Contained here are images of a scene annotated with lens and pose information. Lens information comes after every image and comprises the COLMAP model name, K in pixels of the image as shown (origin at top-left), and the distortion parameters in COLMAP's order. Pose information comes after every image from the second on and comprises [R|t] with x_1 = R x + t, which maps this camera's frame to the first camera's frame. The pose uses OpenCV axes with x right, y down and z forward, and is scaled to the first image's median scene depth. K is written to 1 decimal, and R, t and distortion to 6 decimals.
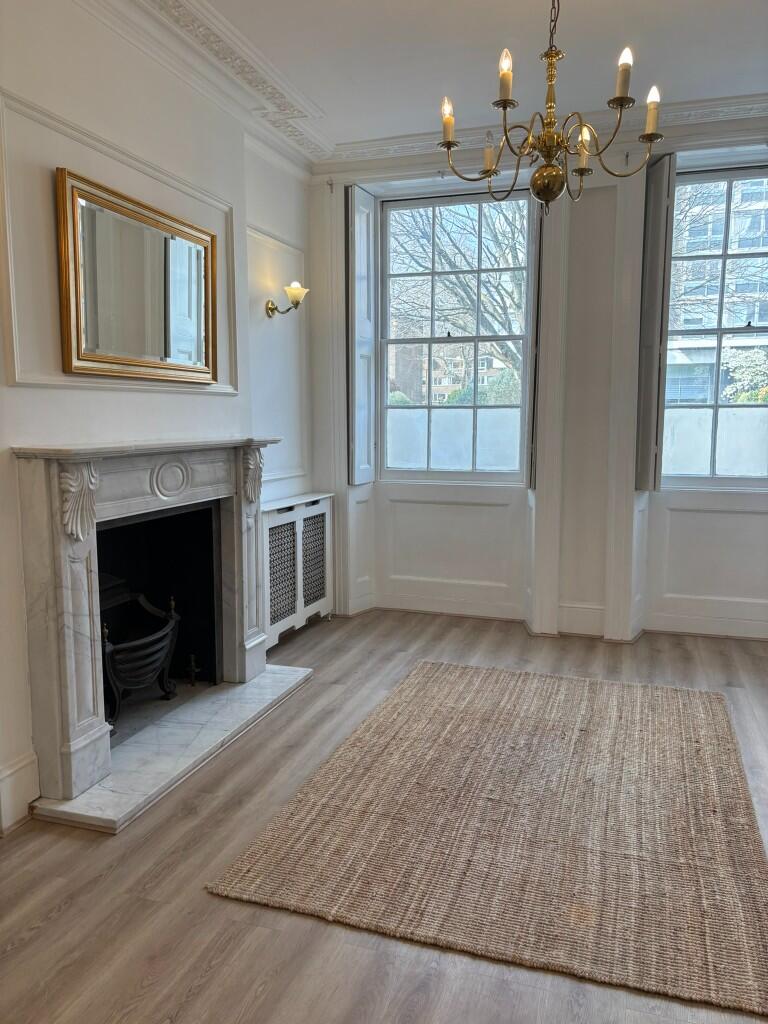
lens RADIAL K [[772.6, 0, 381.3], [0, 772.6, 518.4], [0, 0, 1]] dist [0.062592, -0.068961]
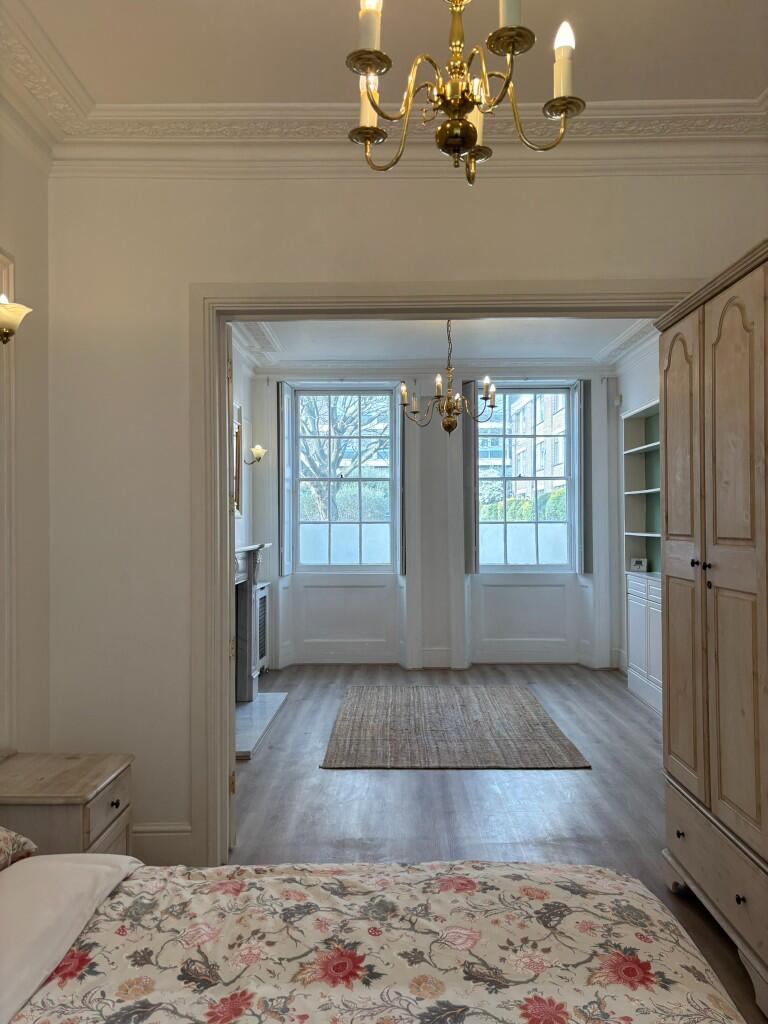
lens RADIAL K [[772.6, 0, 381.3], [0, 772.6, 518.4], [0, 0, 1]] dist [0.062592, -0.068961]
pose [[0.954173, -0.003840, 0.299231, -0.340589], [0.044753, 0.990504, -0.129996, 0.054153], [-0.295890, 0.137430, 0.945284, -0.519000]]
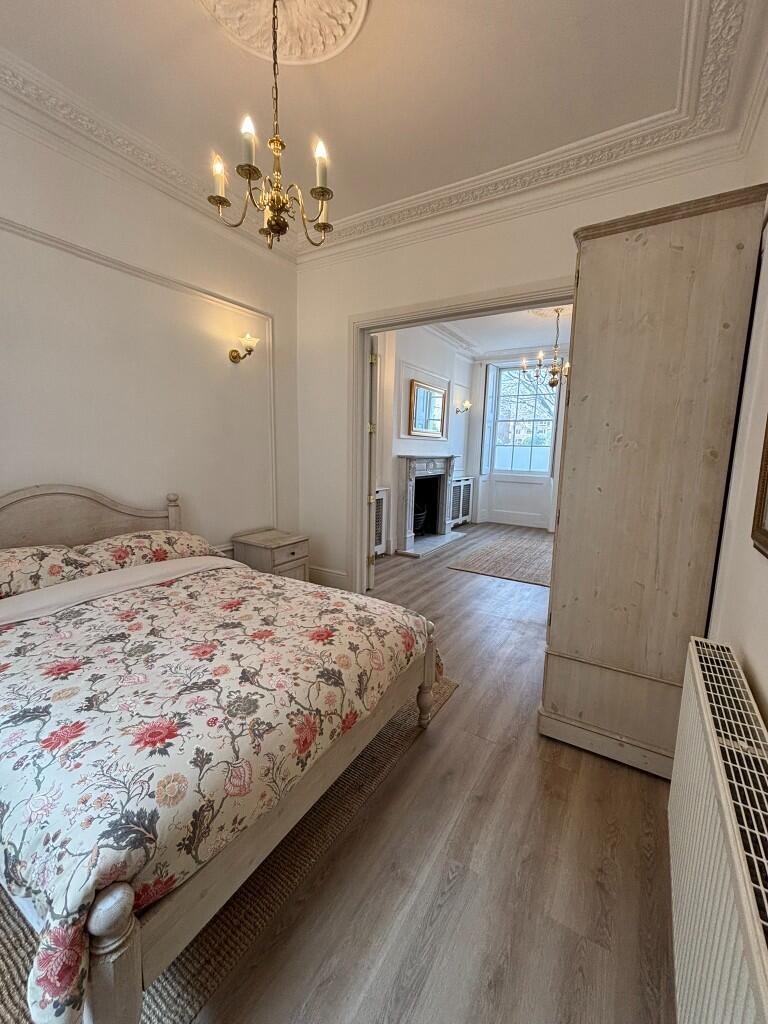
lens RADIAL K [[412.4, 0, 384.0], [0, 412.4, 512.0], [0, 0, 1]] dist [0.014872, -0.000109]
pose [[0.971747, 0.057257, -0.228974, -0.035616], [-0.052799, 0.998278, 0.025554, 0.079602], [0.230043, -0.012743, 0.973097, -0.555108]]
